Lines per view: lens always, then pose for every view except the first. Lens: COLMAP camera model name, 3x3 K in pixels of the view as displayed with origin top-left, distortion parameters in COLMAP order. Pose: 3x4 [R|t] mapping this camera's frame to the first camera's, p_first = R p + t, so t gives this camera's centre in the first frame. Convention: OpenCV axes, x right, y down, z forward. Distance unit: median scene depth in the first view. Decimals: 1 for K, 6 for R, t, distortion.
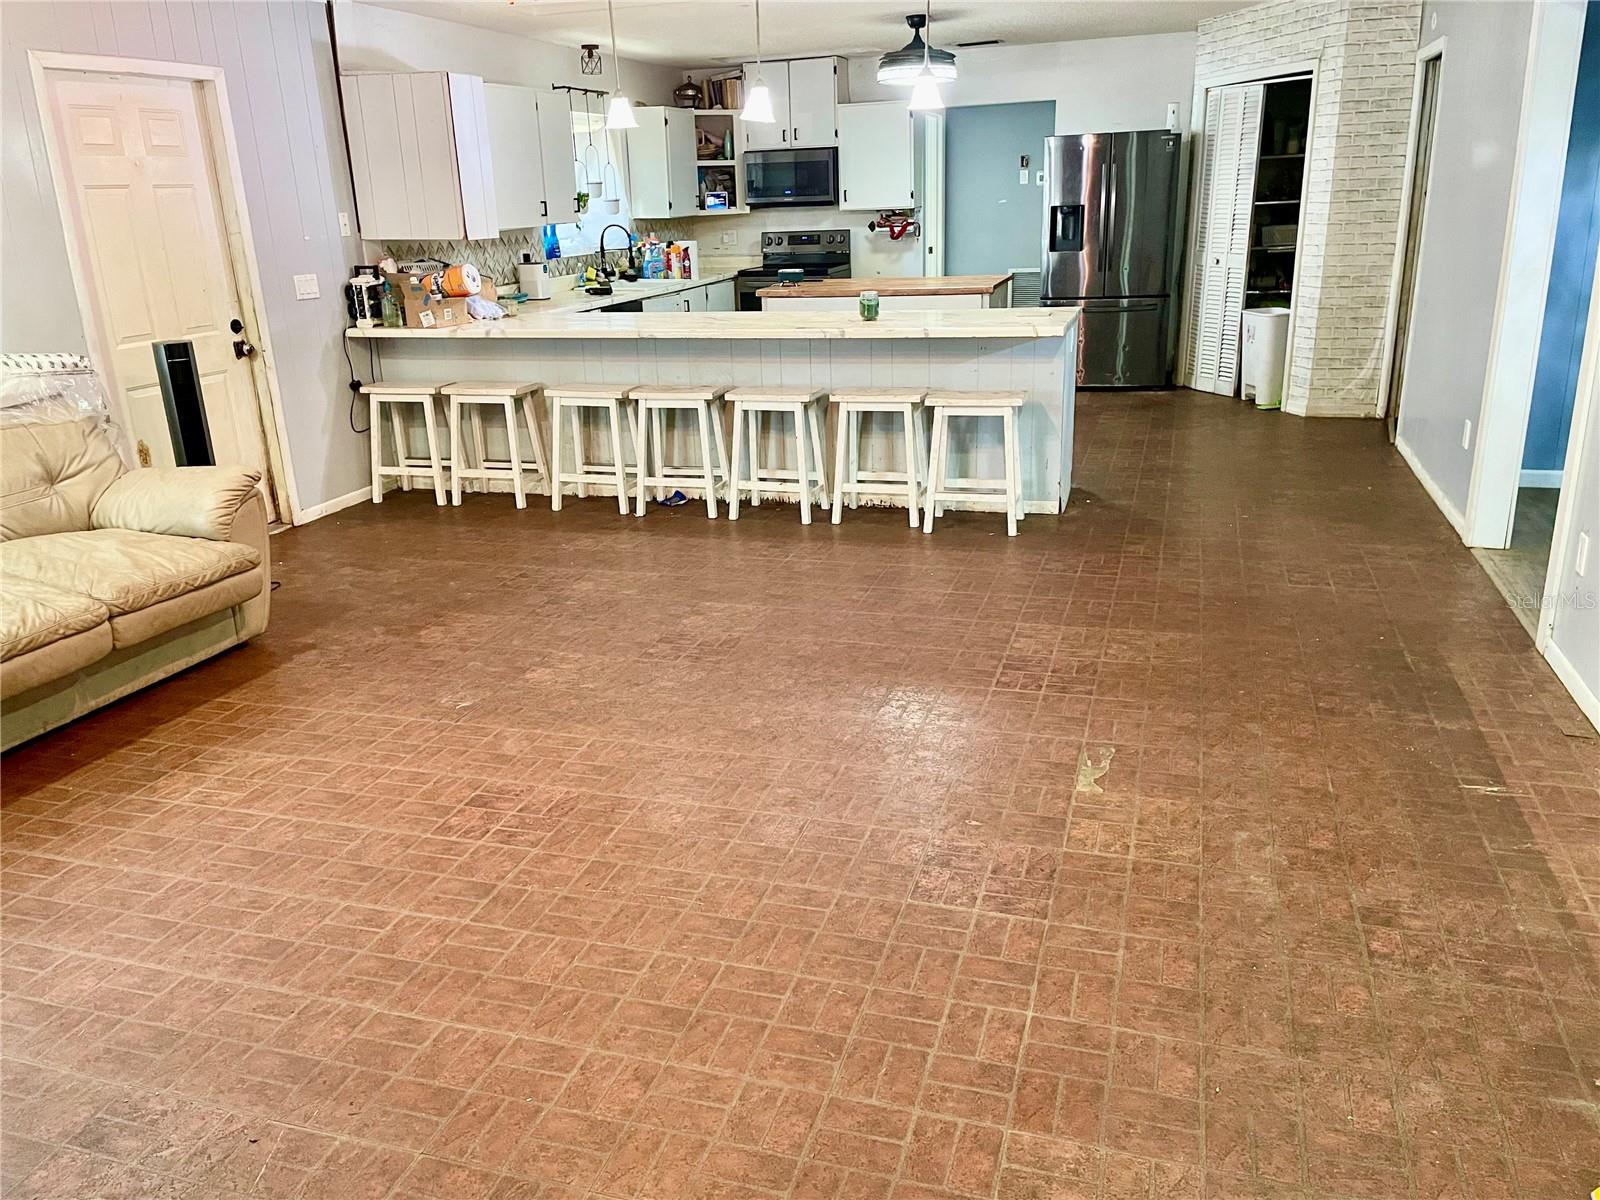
lens RADIAL K [[1221.8, 0, 809.9], [0, 1221.8, 577.0], [0, 0, 1]] dist [0.097995, -0.131863]
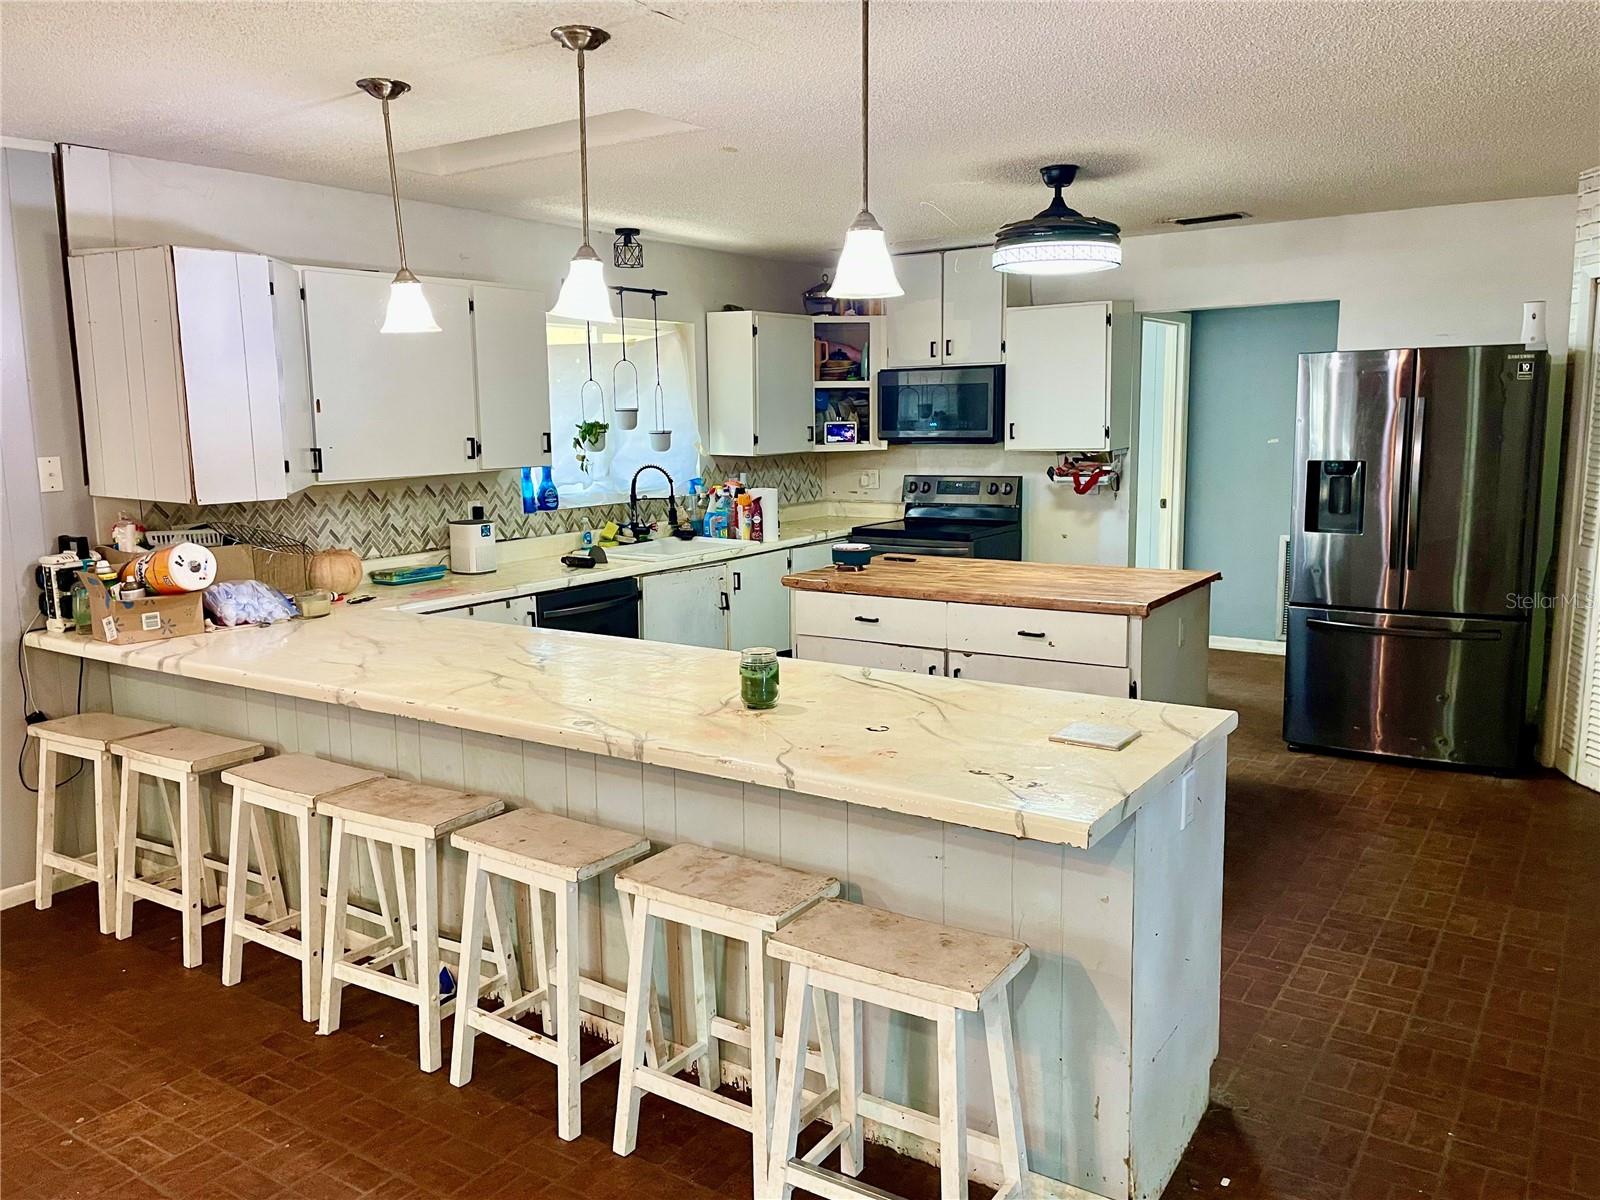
lens RADIAL K [[1221.8, 0, 809.9], [0, 1221.8, 577.0], [0, 0, 1]] dist [0.097995, -0.131863]
pose [[0.957438, 0.060534, -0.282220, 0.129628], [-0.104802, 0.983940, -0.144494, -0.123312], [0.268940, 0.167921, 0.948406, 0.344561]]
